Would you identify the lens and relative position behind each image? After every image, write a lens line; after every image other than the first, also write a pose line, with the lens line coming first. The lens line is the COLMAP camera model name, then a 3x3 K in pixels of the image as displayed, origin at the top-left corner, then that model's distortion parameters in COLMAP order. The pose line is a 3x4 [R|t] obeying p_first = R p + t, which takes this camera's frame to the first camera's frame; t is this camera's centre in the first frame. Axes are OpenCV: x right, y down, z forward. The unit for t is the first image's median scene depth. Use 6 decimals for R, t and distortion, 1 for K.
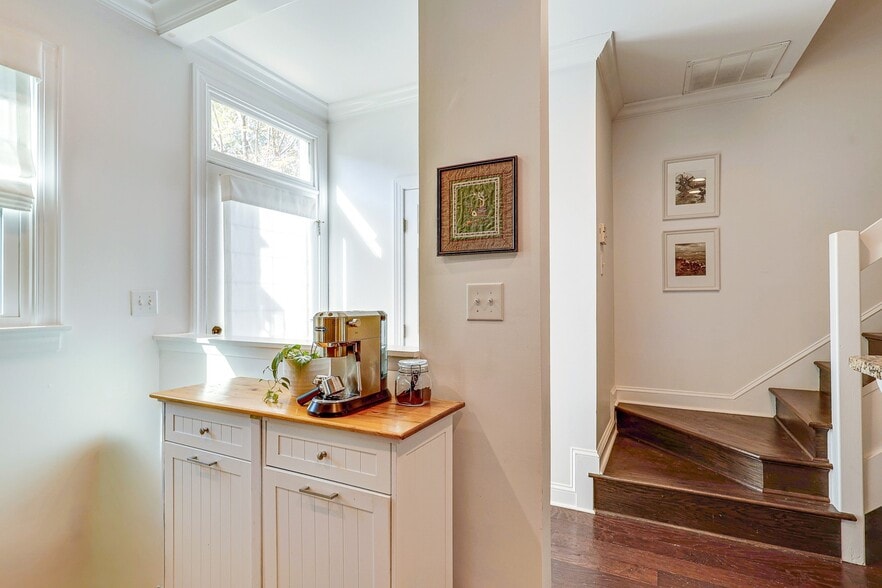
lens RADIAL K [[427.6, 0, 445.6], [0, 427.6, 292.1], [0, 0, 1]] dist [0.002367, 0.000064]
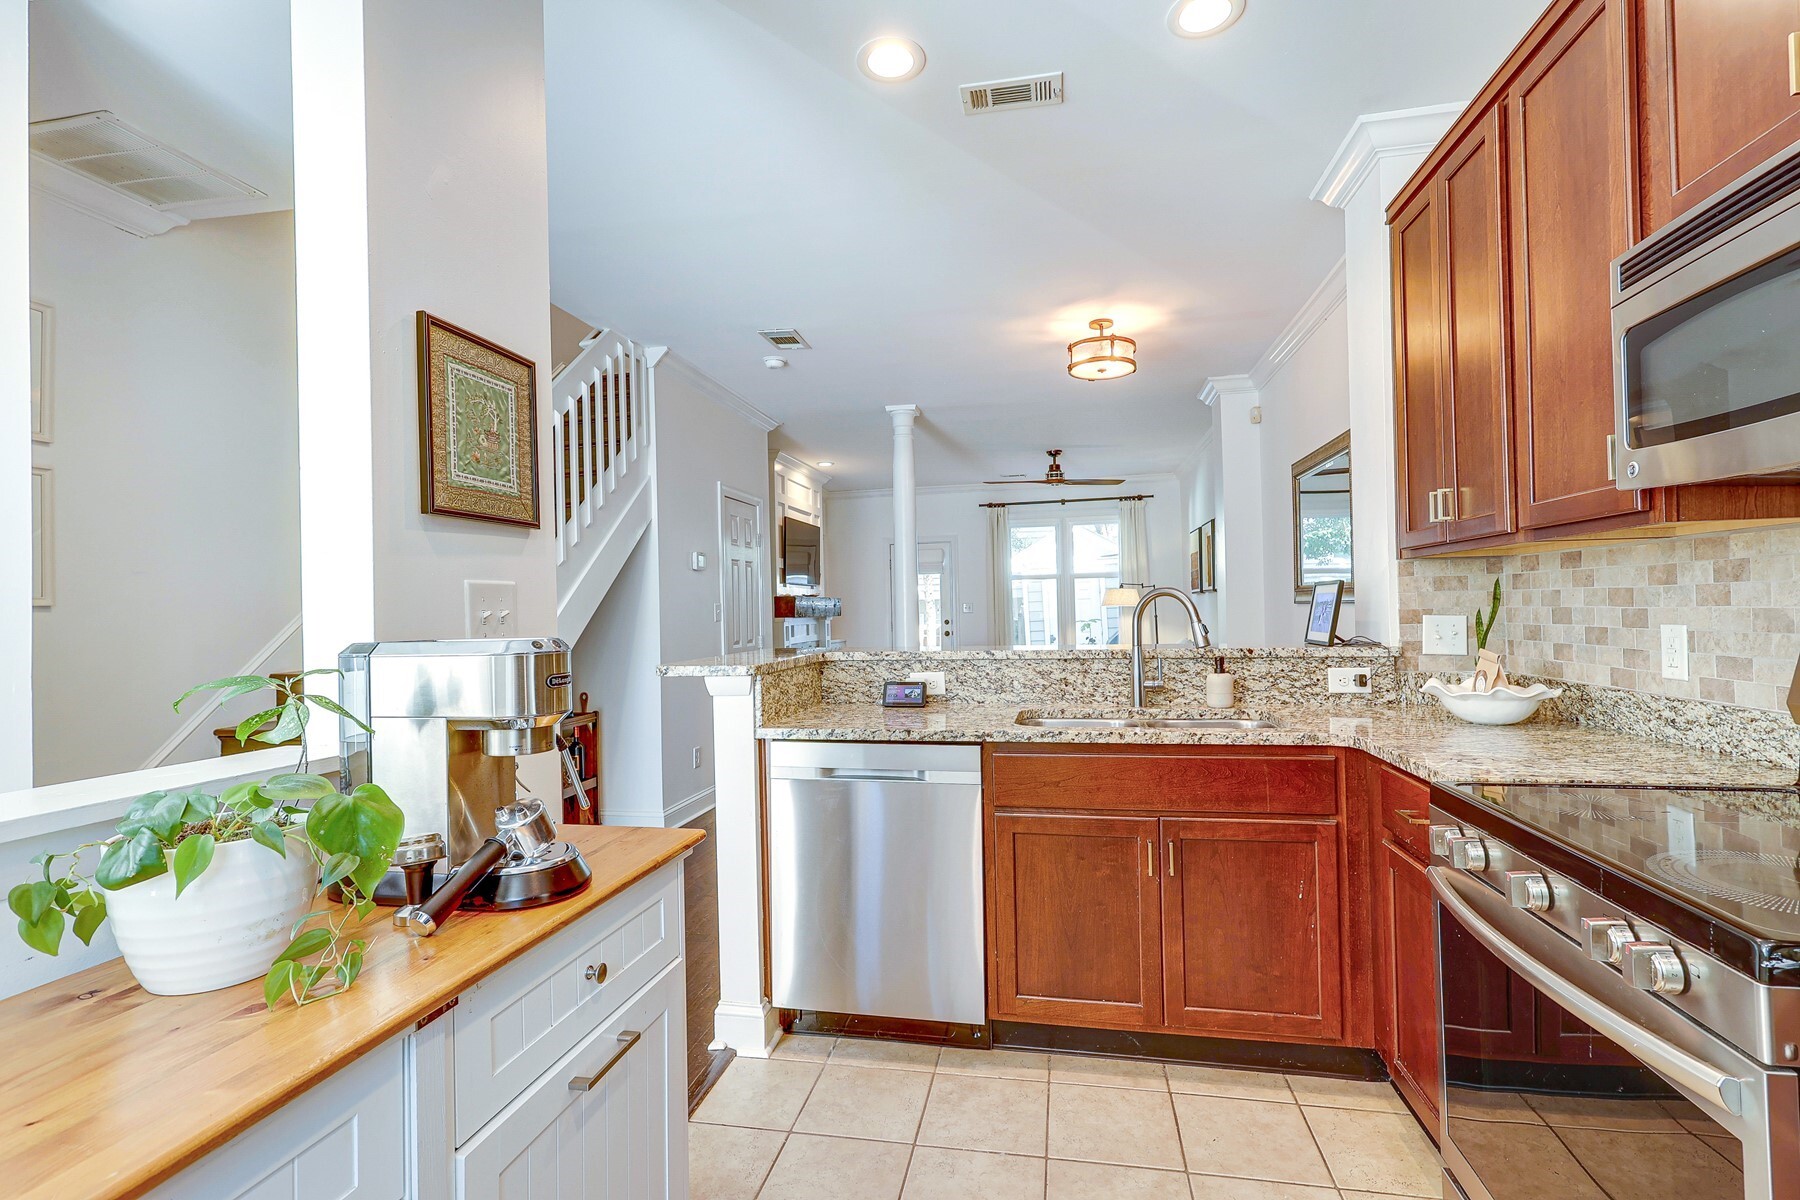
lens RADIAL K [[872.6, 0, 901.3], [0, 872.6, 604.9], [0, 0, 1]] dist [0.002367, 0.000064]
pose [[-0.269688, 0.009635, 0.962900, -1.064084], [-0.003127, 0.999936, -0.010881, 0.018888], [-0.962943, -0.005945, -0.269640, 0.812496]]
